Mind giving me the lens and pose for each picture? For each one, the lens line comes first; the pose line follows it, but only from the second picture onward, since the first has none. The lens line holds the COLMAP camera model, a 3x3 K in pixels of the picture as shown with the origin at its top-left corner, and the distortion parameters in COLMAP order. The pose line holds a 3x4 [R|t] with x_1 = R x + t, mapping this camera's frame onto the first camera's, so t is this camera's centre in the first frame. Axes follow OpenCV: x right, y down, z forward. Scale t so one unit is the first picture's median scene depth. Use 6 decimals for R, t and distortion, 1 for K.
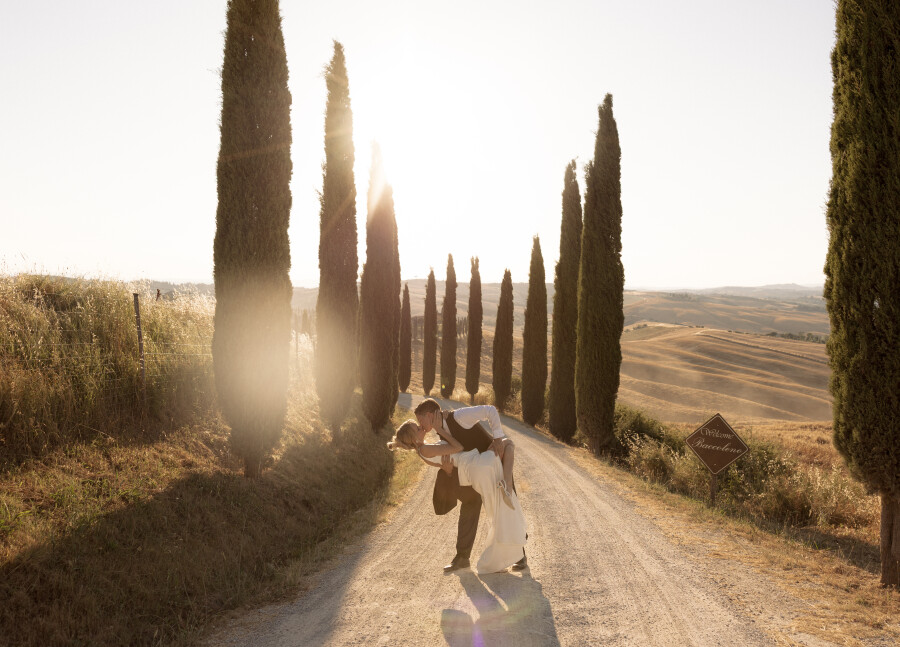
lens RADIAL K [[755.2, 0, 449.8], [0, 755.2, 325.7], [0, 0, 1]] dist [0.031587, -0.006720]
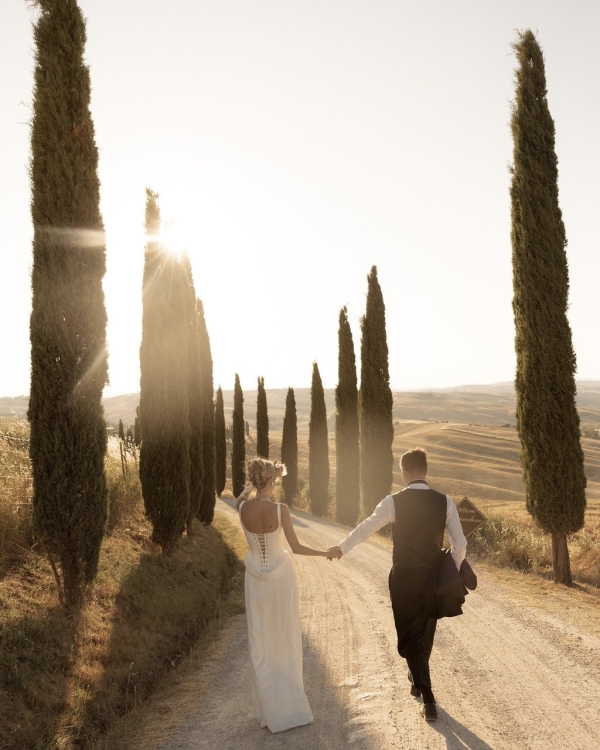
lens RADIAL K [[697.1, 0, 296.0], [0, 697.1, 373.0], [0, 0, 1]] dist [-0.005524, 0.000000]
pose [[0.993160, -0.033610, 0.111821, -0.057073], [0.042407, 0.996110, -0.077244, -0.016890], [-0.108790, 0.081458, 0.990722, -0.158302]]
